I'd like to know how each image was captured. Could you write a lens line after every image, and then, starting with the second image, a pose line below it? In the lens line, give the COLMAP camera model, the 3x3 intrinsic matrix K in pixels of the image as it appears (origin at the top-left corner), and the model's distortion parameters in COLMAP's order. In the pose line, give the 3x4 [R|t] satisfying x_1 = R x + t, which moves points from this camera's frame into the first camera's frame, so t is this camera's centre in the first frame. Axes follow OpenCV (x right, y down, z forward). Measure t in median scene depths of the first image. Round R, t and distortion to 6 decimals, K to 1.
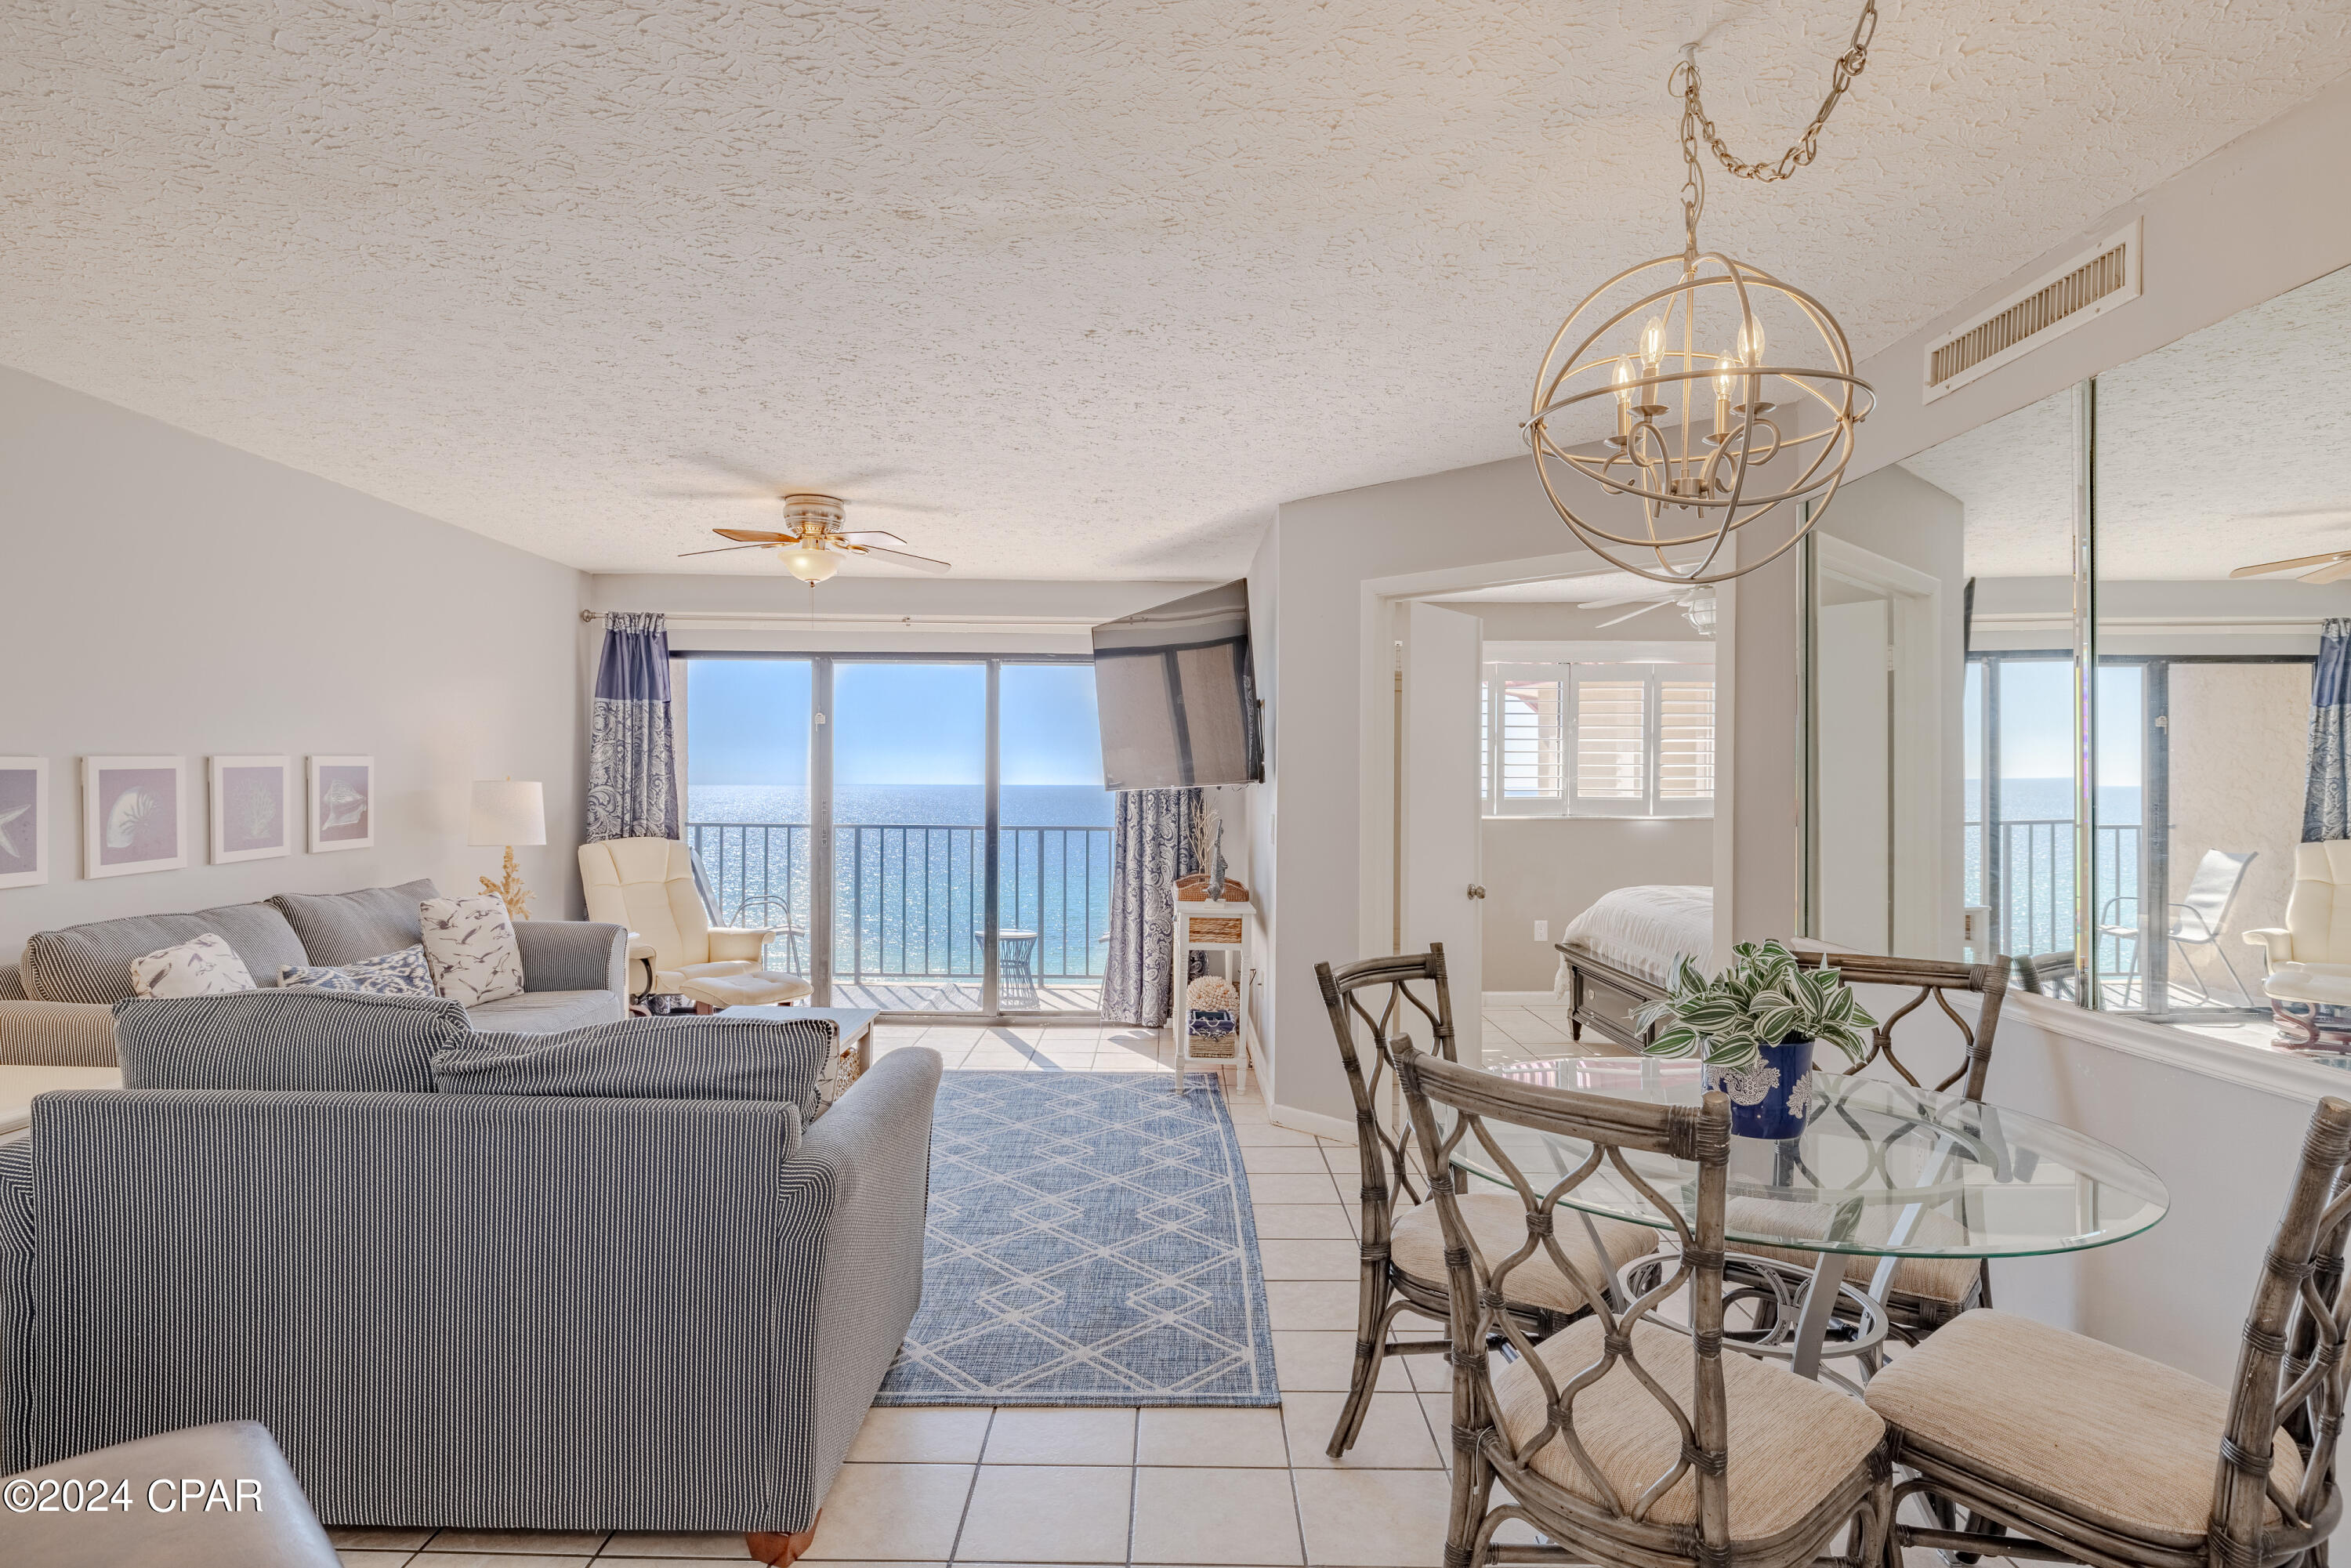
lens RADIAL K [[1235.1, 0, 1171.9], [0, 1235.1, 786.9], [0, 0, 1]] dist [-0.002381, -0.000332]
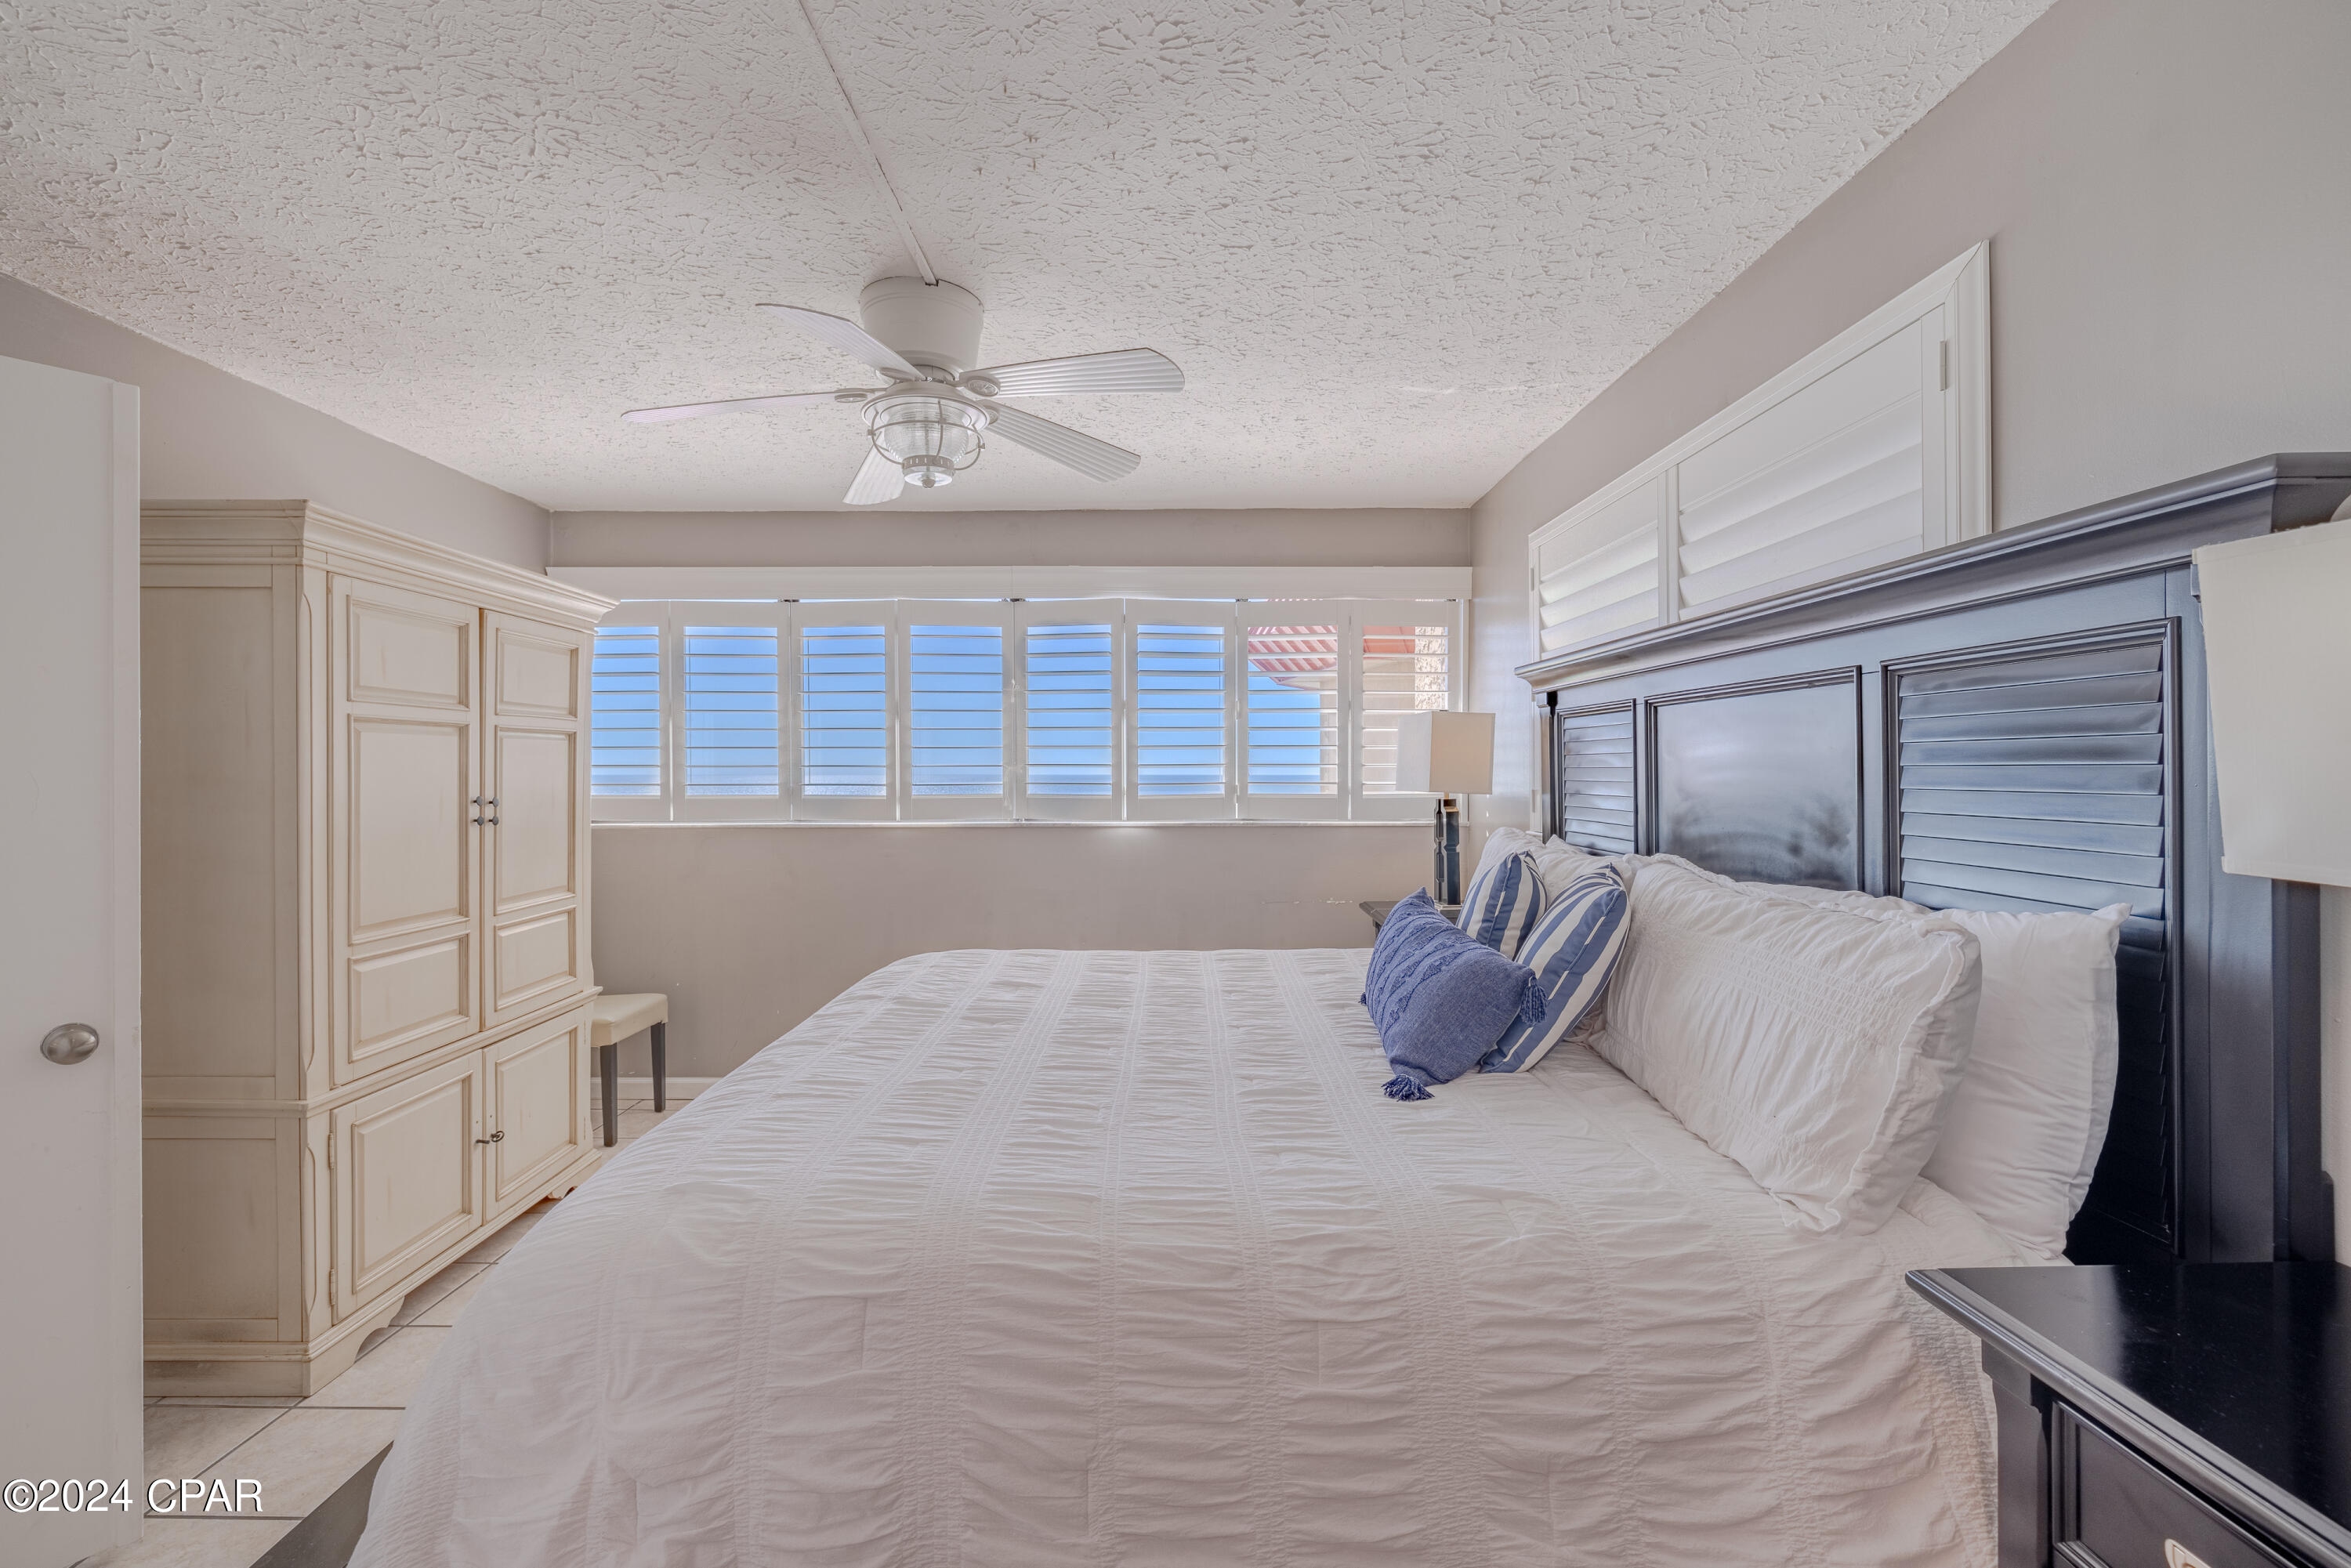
lens RADIAL K [[983.9, 0, 1154.1], [0, 983.9, 773.3], [0, 0, 1]] dist [0.001540, 0.000105]
pose [[0.999993, -0.003537, 0.001291, 0.486569], [0.003541, 0.999990, -0.002686, -0.001990], [-0.001282, 0.002691, 0.999996, 0.546927]]
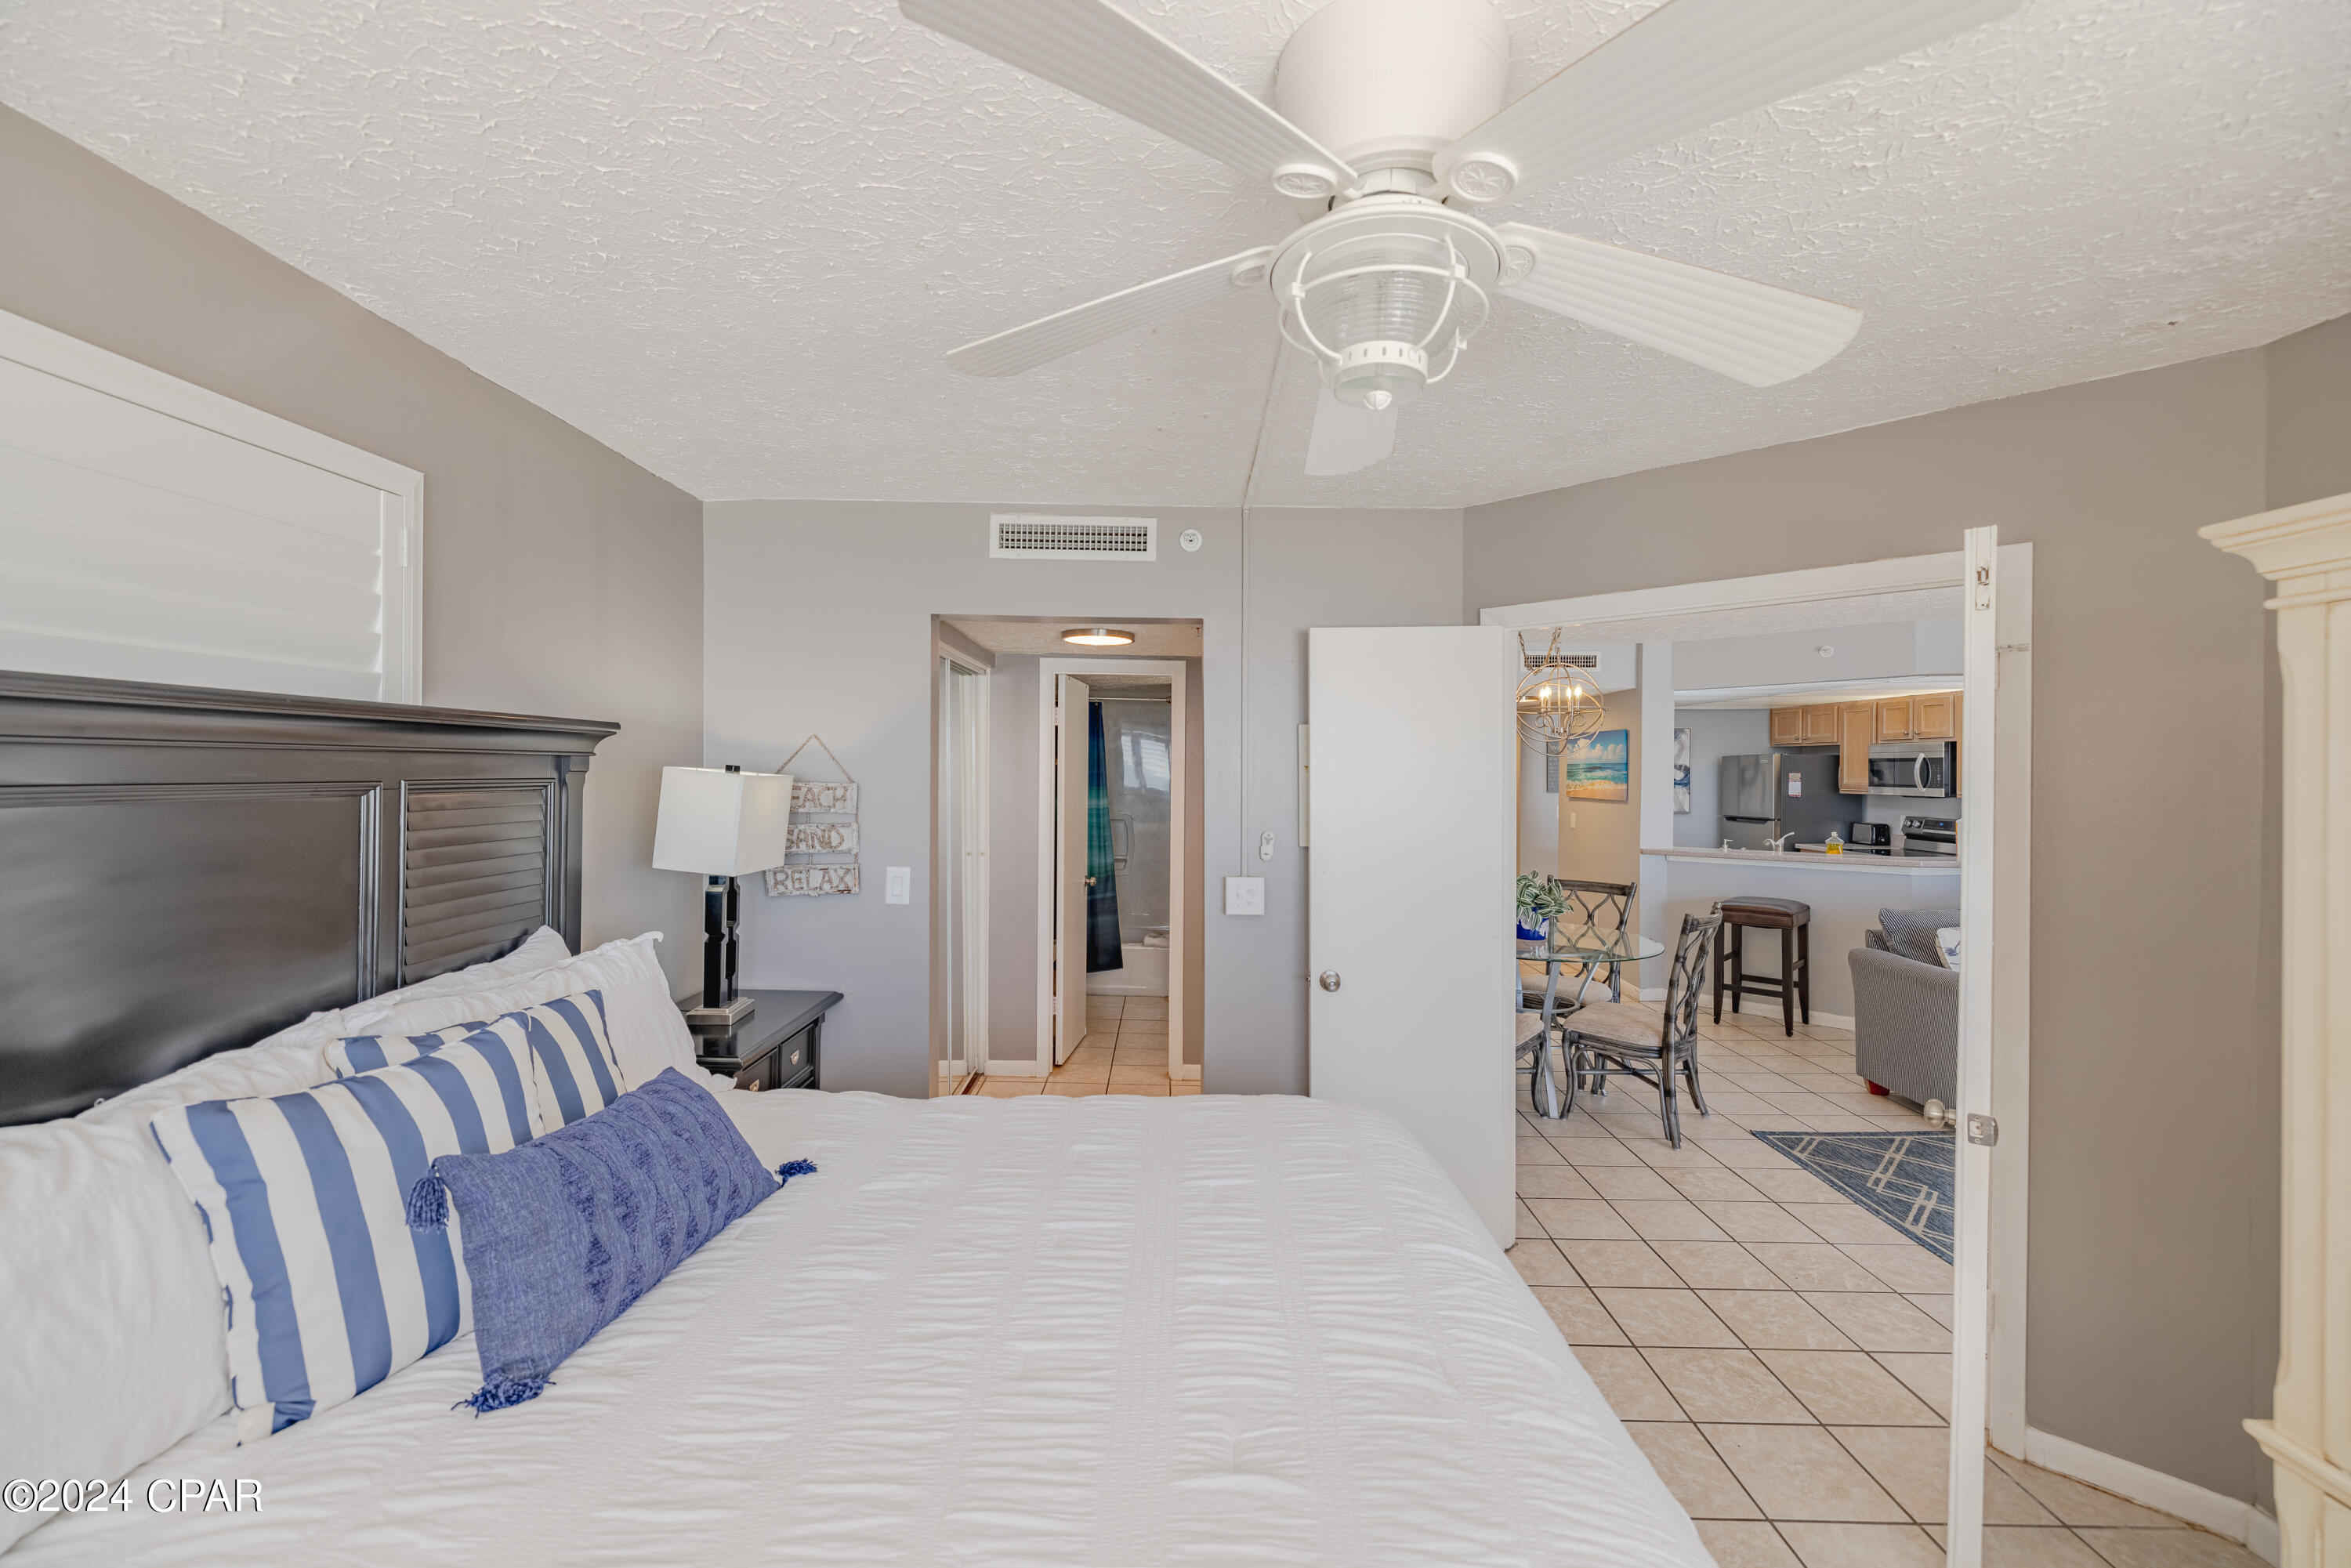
lens RADIAL K [[983.9, 0, 1154.1], [0, 983.9, 773.3], [0, 0, 1]] dist [0.001540, 0.000105]
pose [[-0.999823, -0.007775, 0.017132, 0.443396], [-0.007606, 0.999922, 0.009946, -0.039716], [-0.017208, 0.009814, -0.999804, 1.117812]]
